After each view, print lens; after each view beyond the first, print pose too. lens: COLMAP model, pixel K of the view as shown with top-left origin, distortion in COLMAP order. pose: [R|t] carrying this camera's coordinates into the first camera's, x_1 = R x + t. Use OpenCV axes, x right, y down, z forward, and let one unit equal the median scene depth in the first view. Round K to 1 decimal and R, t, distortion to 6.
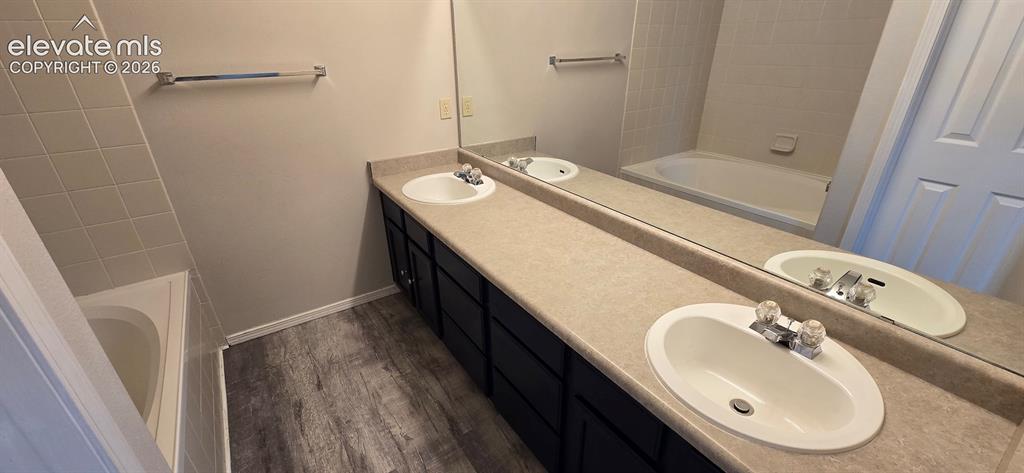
lens RADIAL K [[423.5, 0, 509.2], [0, 423.5, 239.7], [0, 0, 1]] dist [-0.005255, 0.004469]
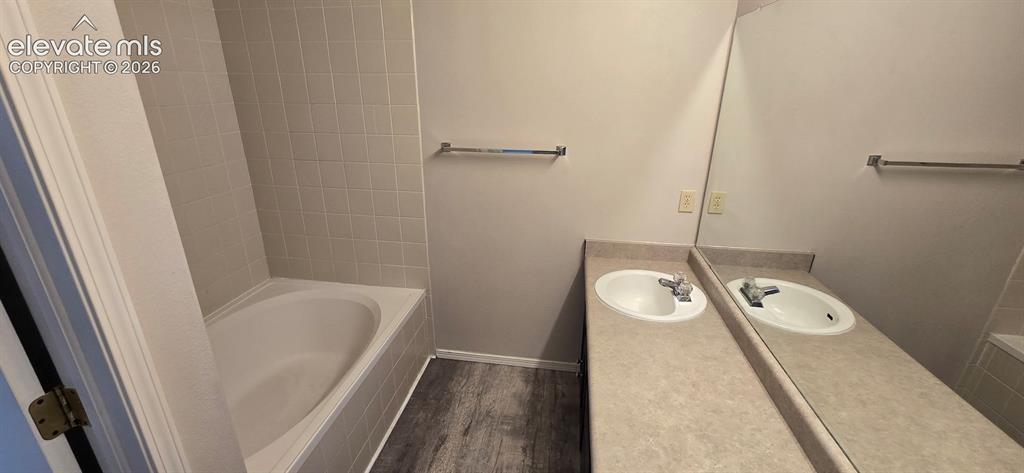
lens RADIAL K [[423.5, 0, 509.2], [0, 423.5, 239.7], [0, 0, 1]] dist [-0.005255, 0.004469]
pose [[0.736864, 0.251226, -0.627628, 0.158272], [-0.308277, 0.951111, 0.018779, -0.148549], [0.601662, 0.179646, 0.778287, 0.123820]]
